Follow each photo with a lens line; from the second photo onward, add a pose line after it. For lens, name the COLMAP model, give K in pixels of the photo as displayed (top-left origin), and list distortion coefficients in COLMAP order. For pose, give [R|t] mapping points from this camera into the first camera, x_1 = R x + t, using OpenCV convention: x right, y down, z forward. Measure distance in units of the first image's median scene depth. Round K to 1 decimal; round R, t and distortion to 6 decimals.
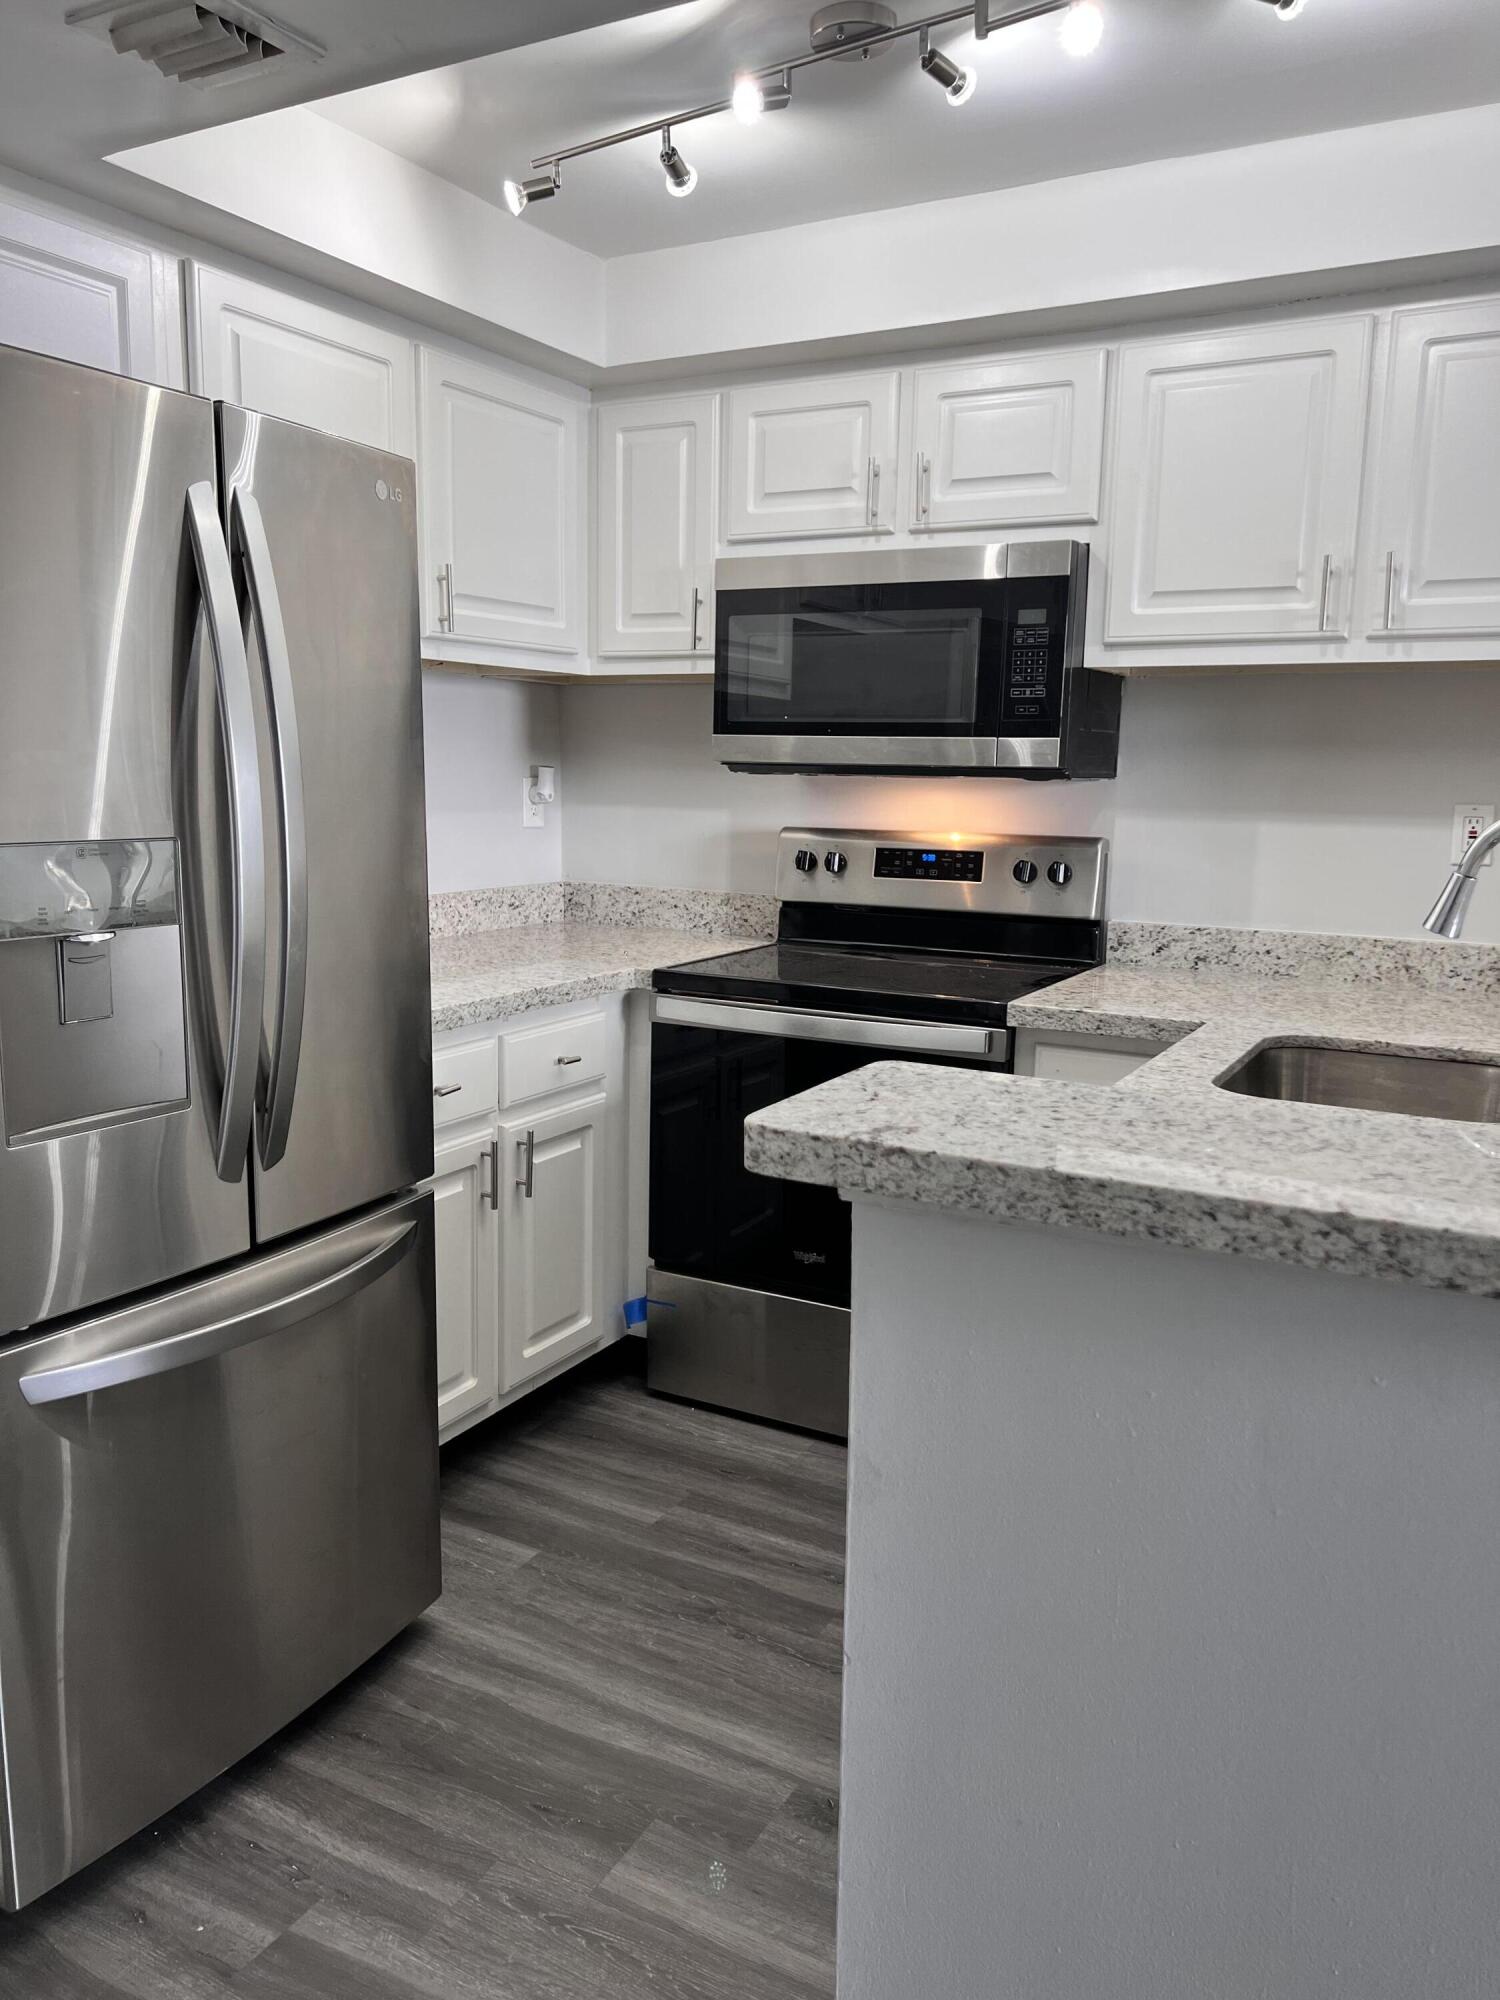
lens RADIAL K [[1513.5, 0, 750.0], [0, 1513.5, 1000.0], [0, 0, 1]] dist [0.082971, -0.103239]
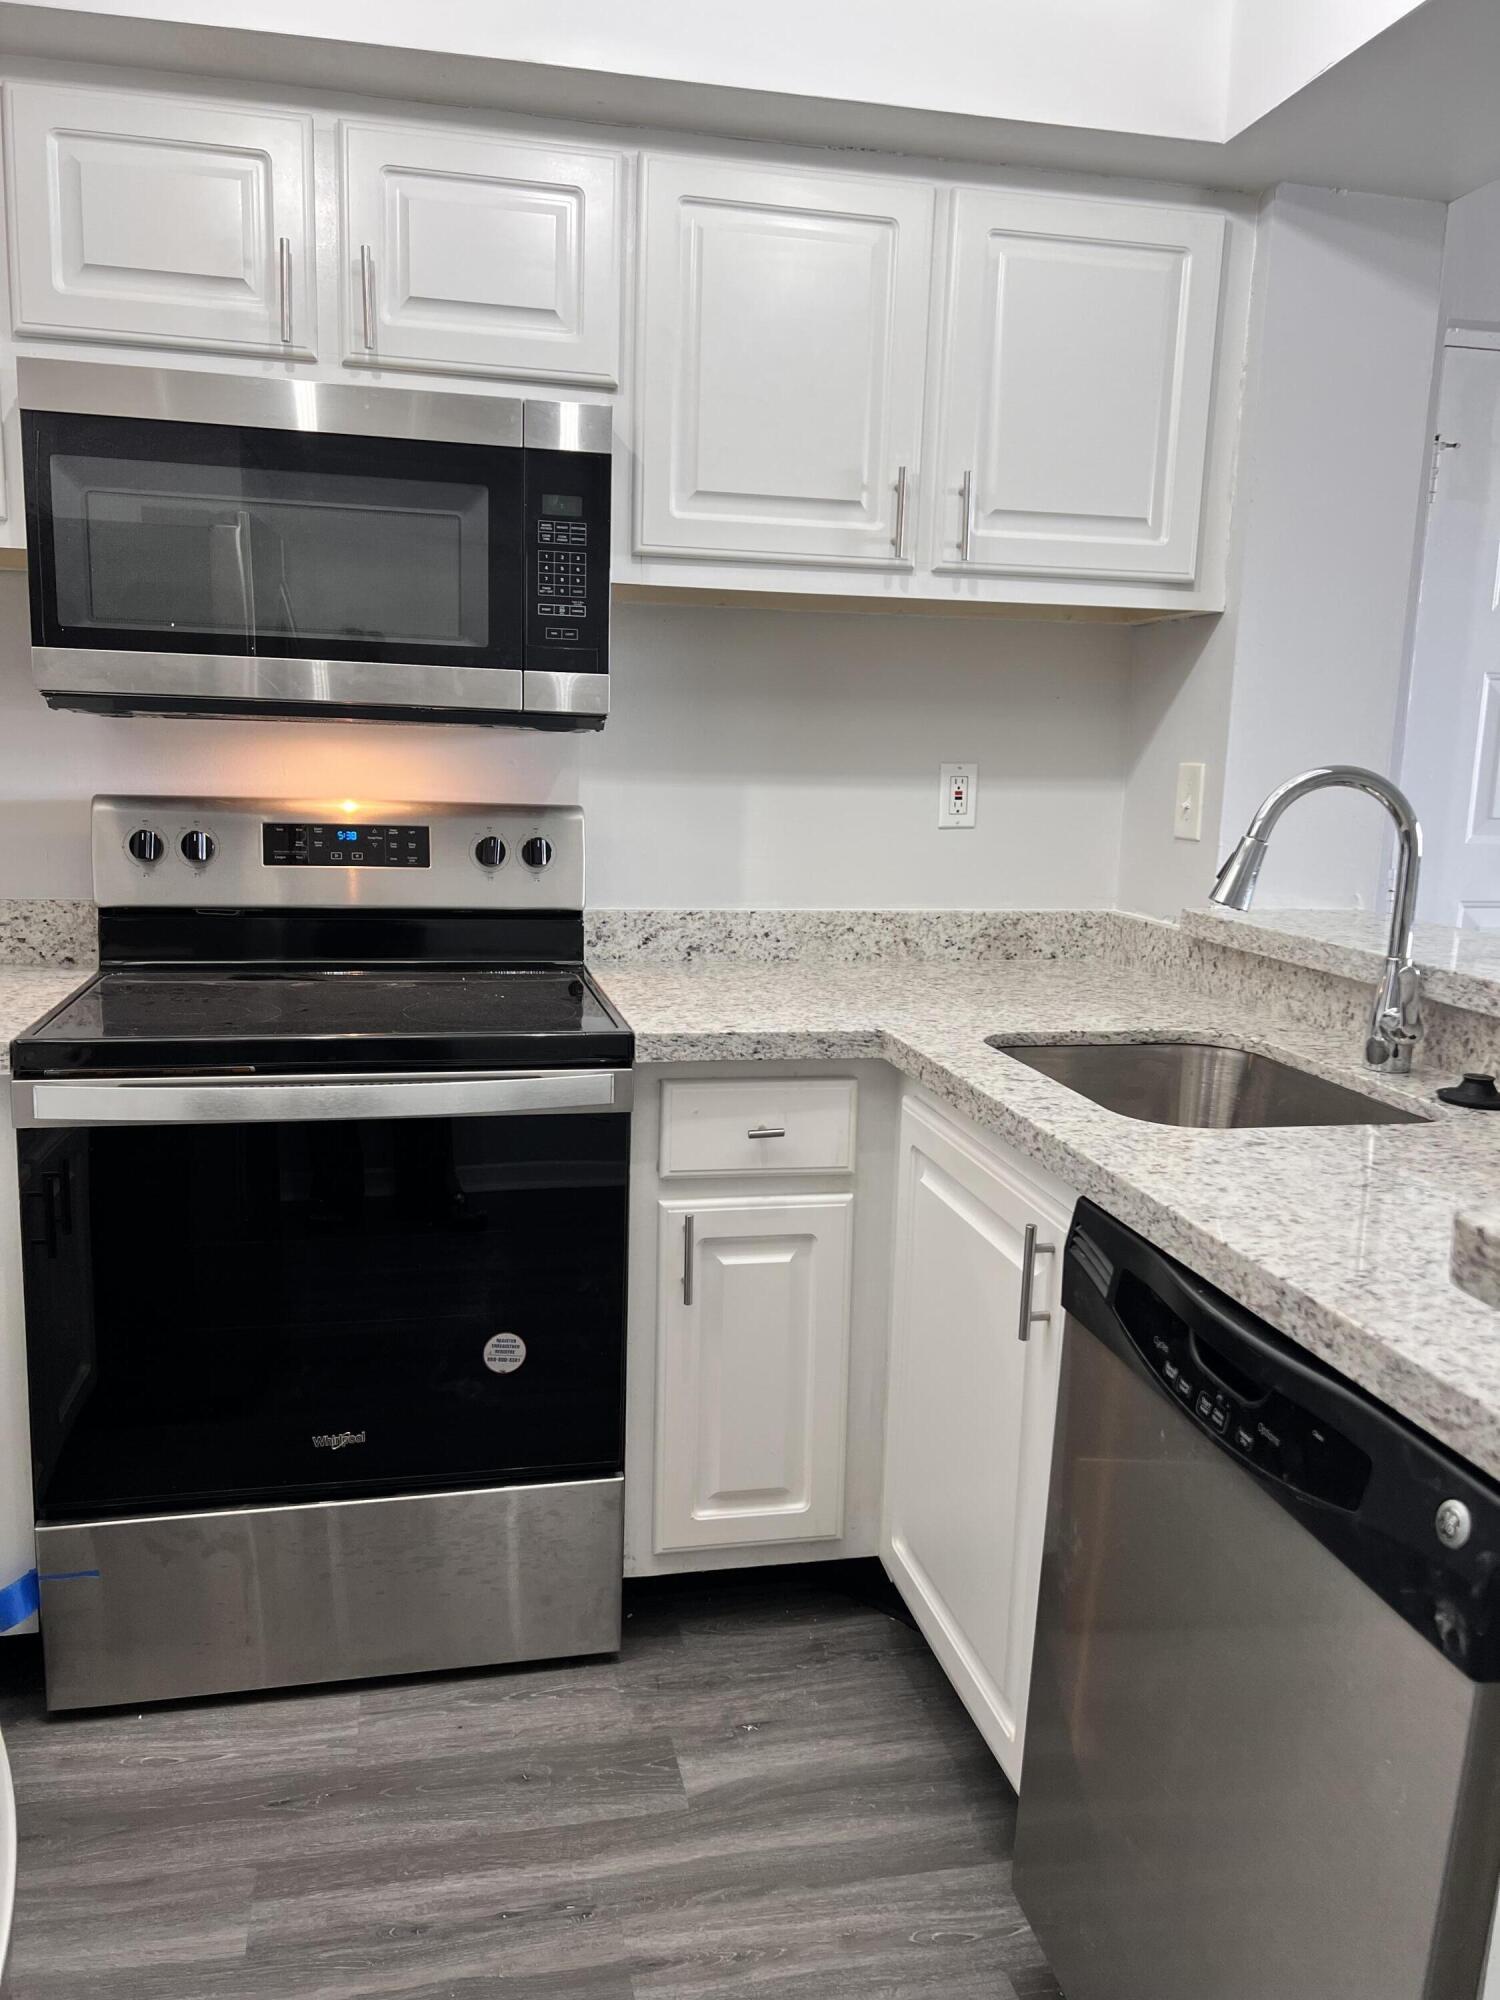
lens RADIAL K [[1507.4, 0, 749.0], [0, 1507.4, 1019.3], [0, 0, 1]] dist [0.070579, -0.087508]
pose [[0.756826, -0.111345, 0.644063, -0.232346], [0.086720, 0.993777, 0.069900, -0.045370], [-0.647838, 0.002951, 0.761772, 0.360733]]
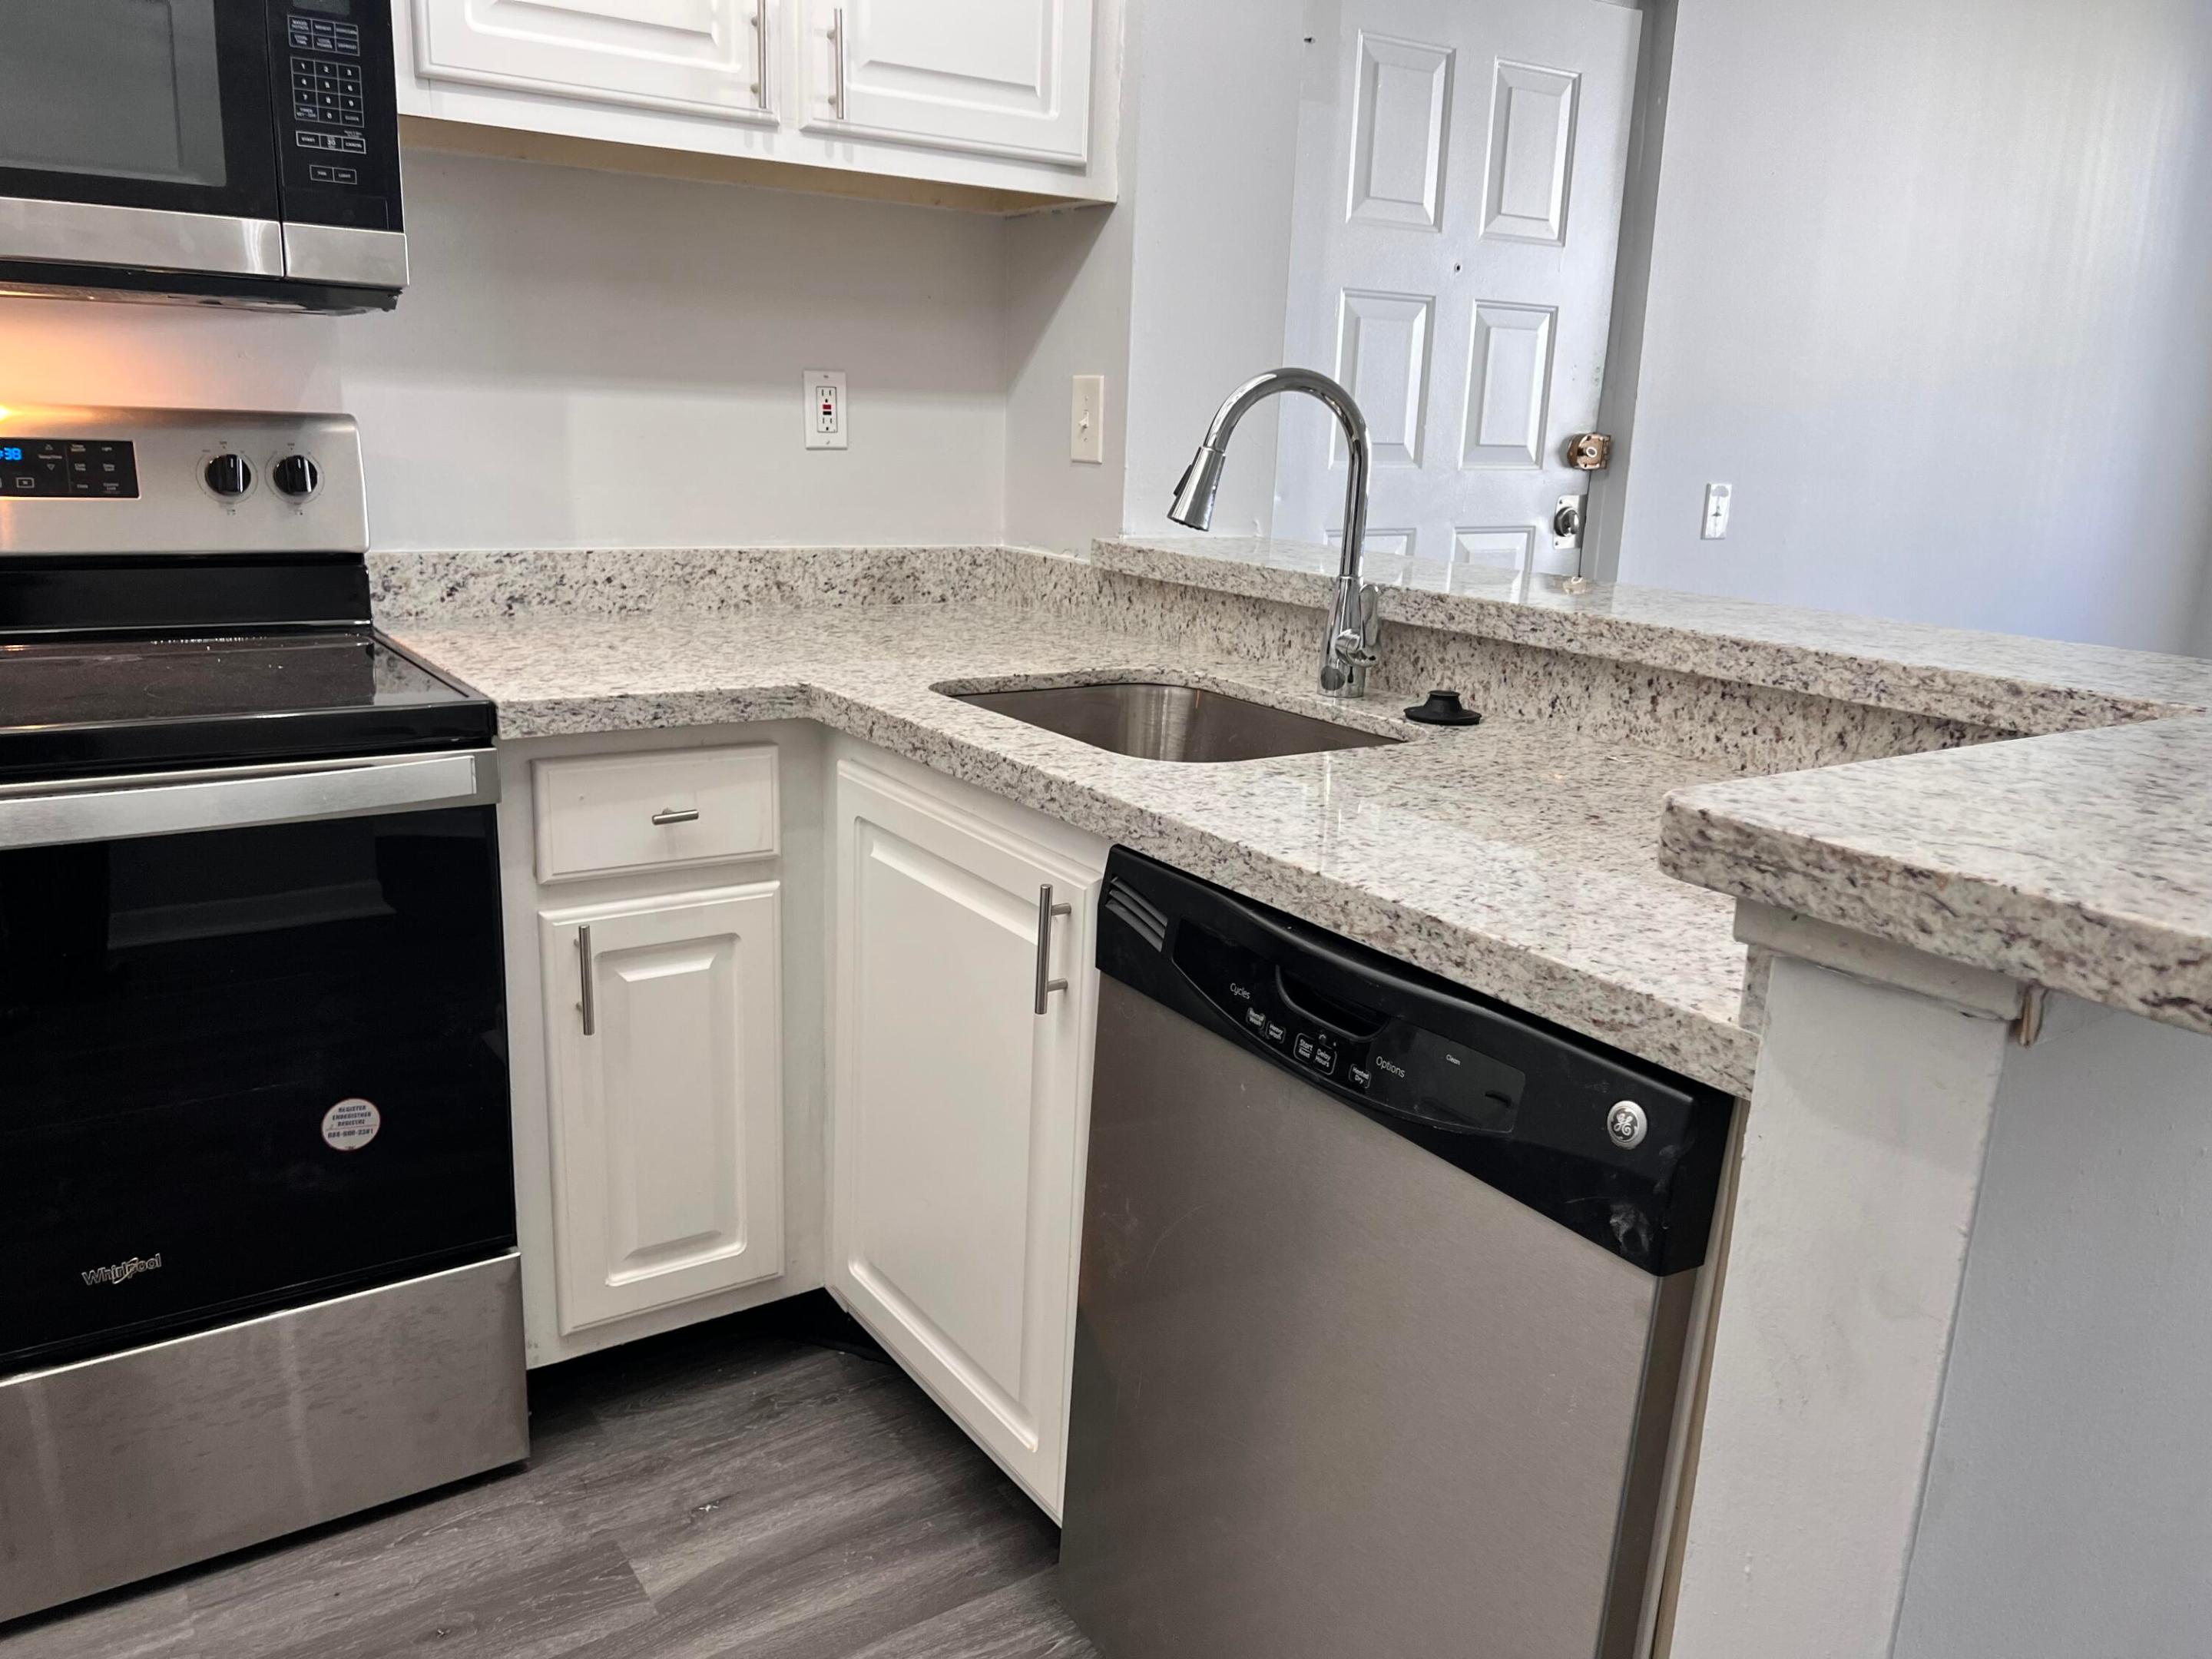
lens RADIAL K [[1674.0, 0, 1125.1], [0, 1674.0, 827.3], [0, 0, 1]] dist [0.082971, -0.103239]
pose [[0.454547, -0.215793, 0.864188, -0.259601], [0.108714, 0.976397, 0.186631, -0.040539], [-0.884064, 0.009117, 0.467278, 0.433605]]
